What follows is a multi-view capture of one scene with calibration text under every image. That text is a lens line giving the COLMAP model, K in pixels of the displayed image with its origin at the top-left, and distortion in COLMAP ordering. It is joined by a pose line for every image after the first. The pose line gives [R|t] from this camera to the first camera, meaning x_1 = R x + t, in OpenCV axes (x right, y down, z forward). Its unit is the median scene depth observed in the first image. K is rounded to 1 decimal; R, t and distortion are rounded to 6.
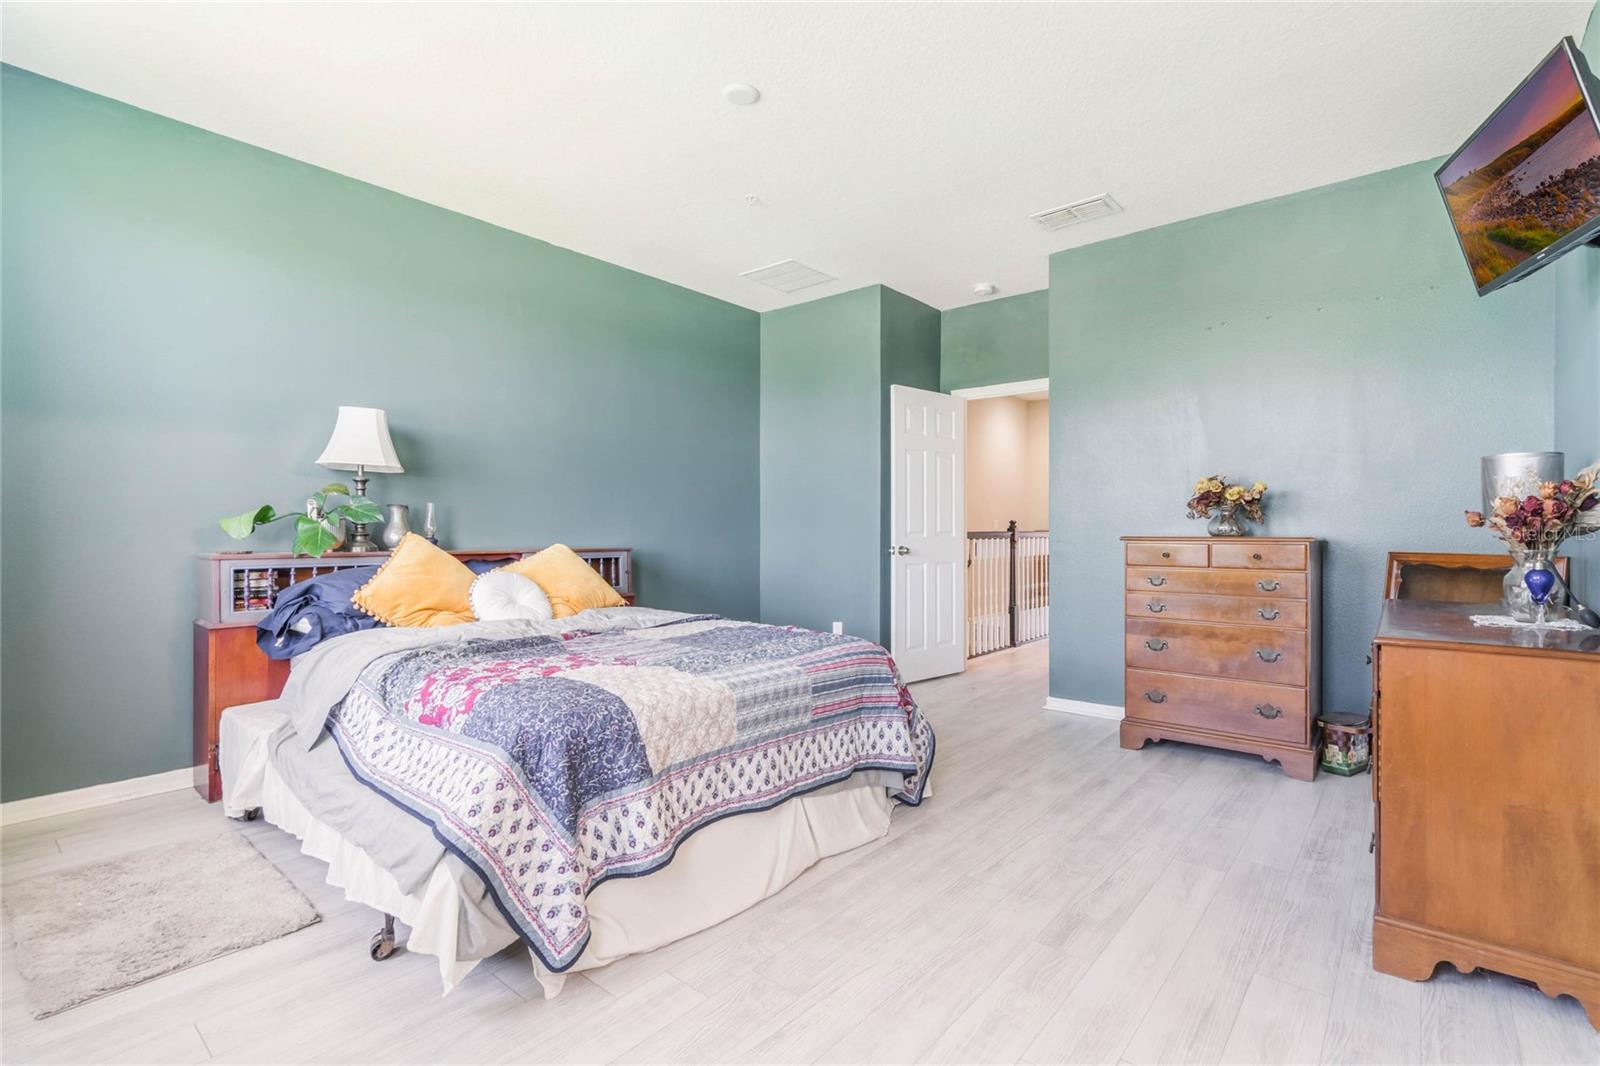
lens RADIAL K [[747.7, 0, 803.8], [0, 747.7, 530.8], [0, 0, 1]] dist [-0.002883, 0.001138]
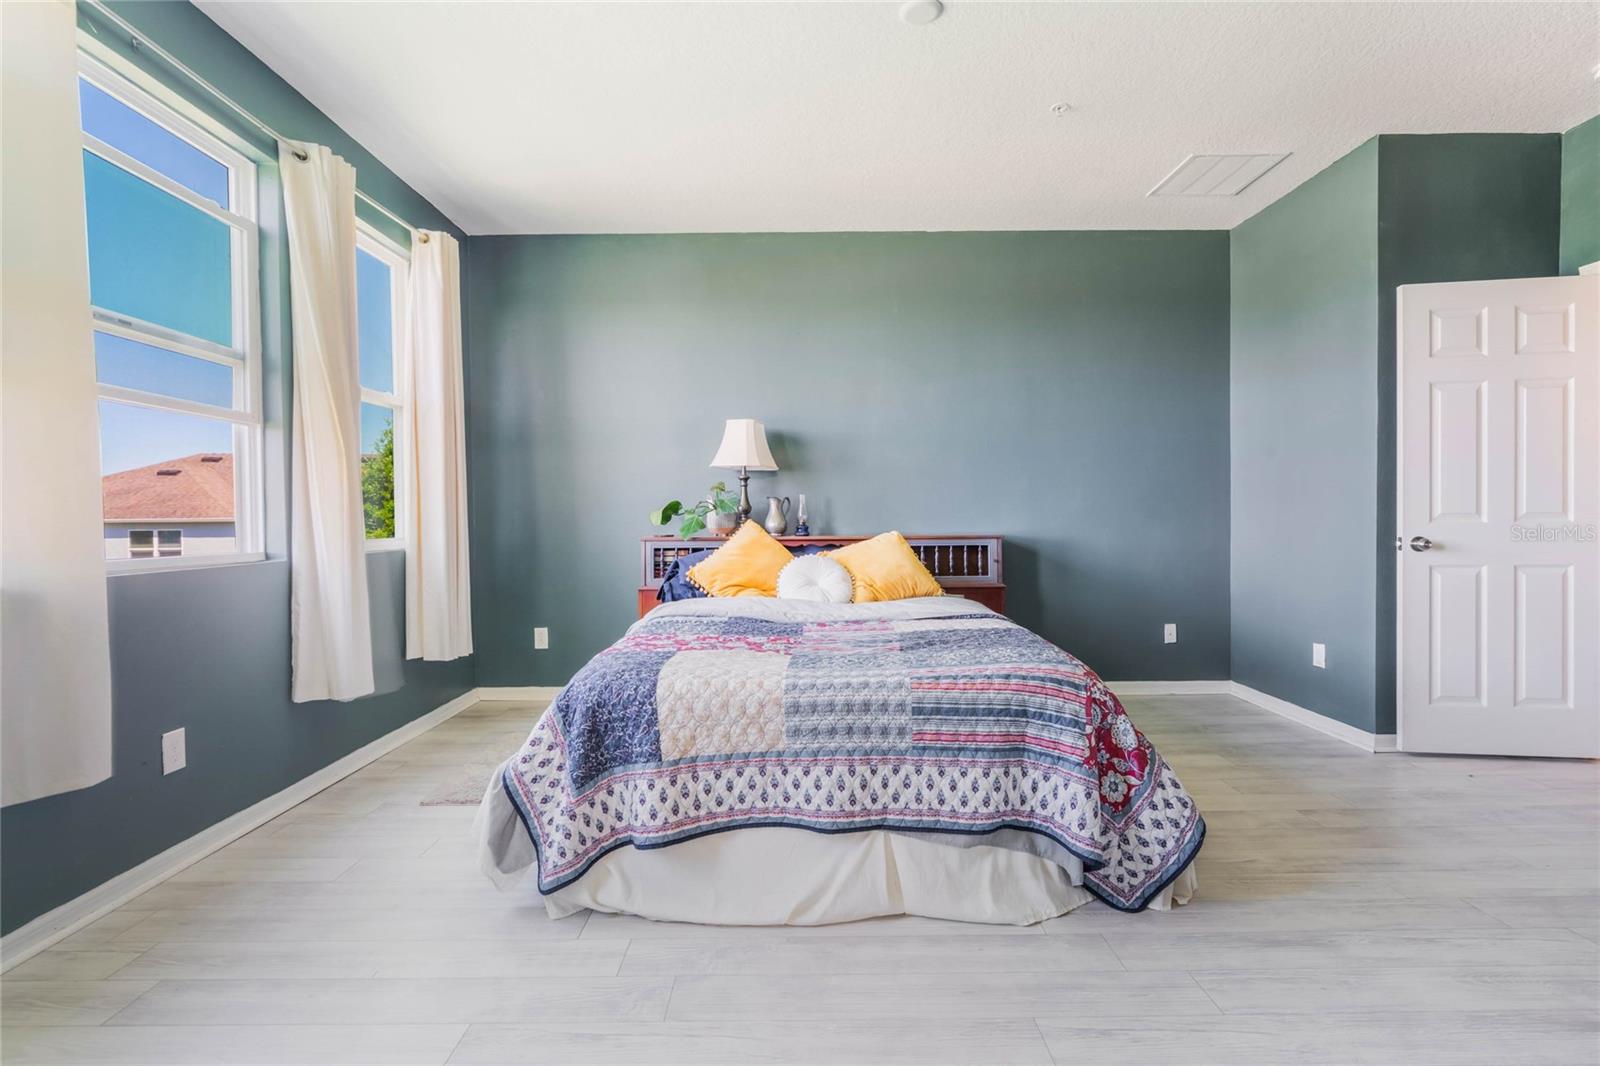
lens RADIAL K [[747.7, 0, 795.0], [0, 747.7, 529.7], [0, 0, 1]] dist [-0.002883, 0.001138]
pose [[0.643108, 0.005103, -0.765758, 0.498585], [0.010306, 0.999830, 0.015319, -0.001181], [0.765706, -0.017744, 0.642946, 0.329724]]
